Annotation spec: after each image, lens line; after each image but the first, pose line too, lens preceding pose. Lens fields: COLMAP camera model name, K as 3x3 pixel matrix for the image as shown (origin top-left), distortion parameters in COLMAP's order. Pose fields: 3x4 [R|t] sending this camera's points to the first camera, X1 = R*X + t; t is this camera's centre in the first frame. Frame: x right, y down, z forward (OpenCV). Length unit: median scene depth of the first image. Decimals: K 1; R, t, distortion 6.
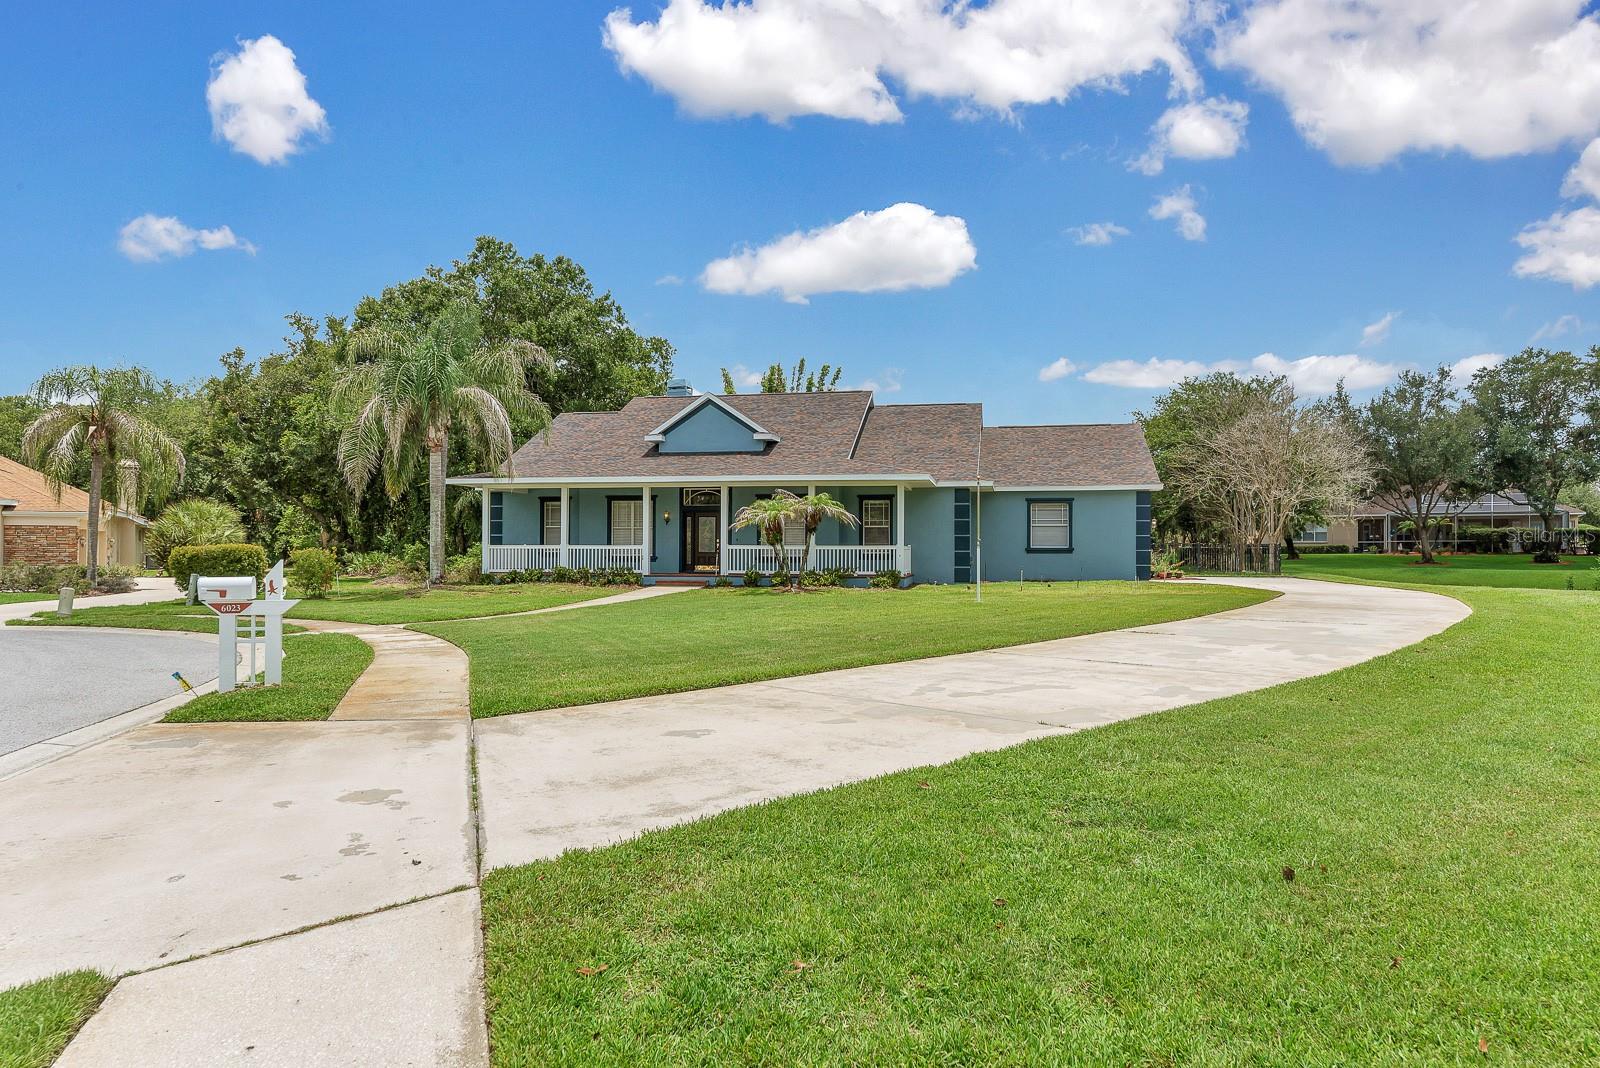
lens RADIAL K [[1073.8, 0, 797.8], [0, 1073.8, 519.8], [0, 0, 1]] dist [0.001693, -0.000469]
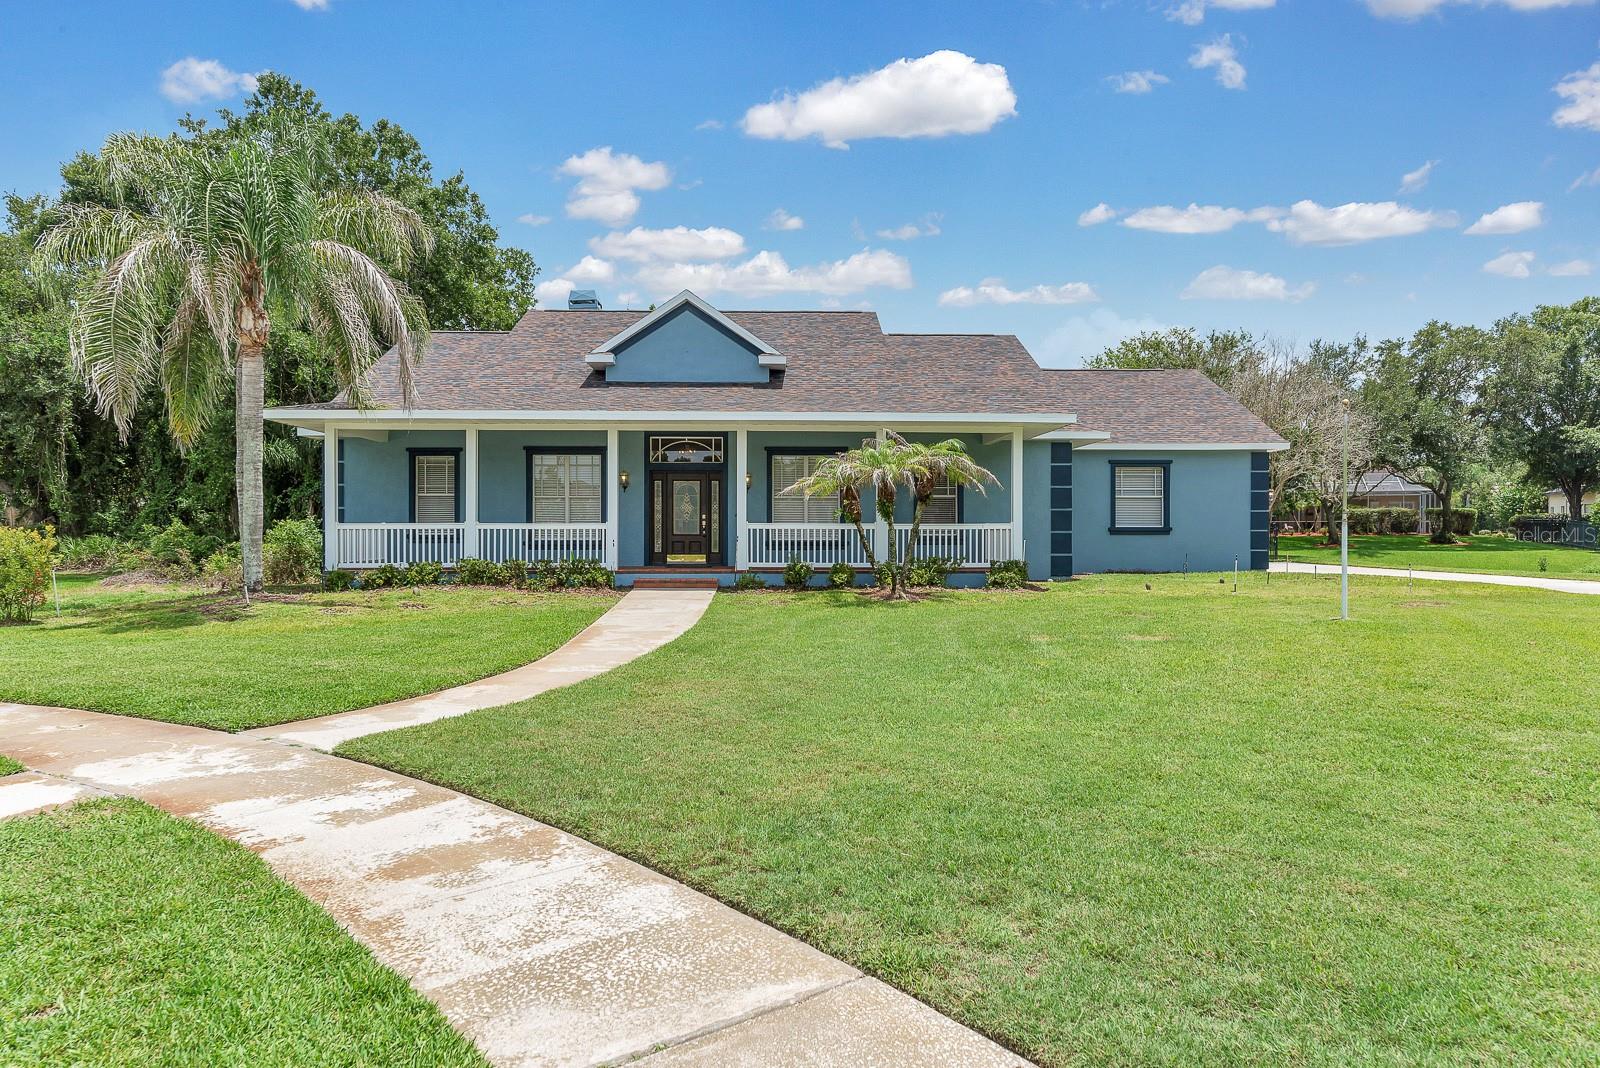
lens RADIAL K [[1065.2, 0, 800.0], [0, 1065.2, 534.0], [0, 0, 1]] dist [-0.000255, -0.000579]
pose [[0.973621, -0.002104, 0.228161, -0.162865], [-0.004583, 0.999575, 0.028776, 0.010792], [-0.228124, -0.029062, 0.973198, 0.343679]]
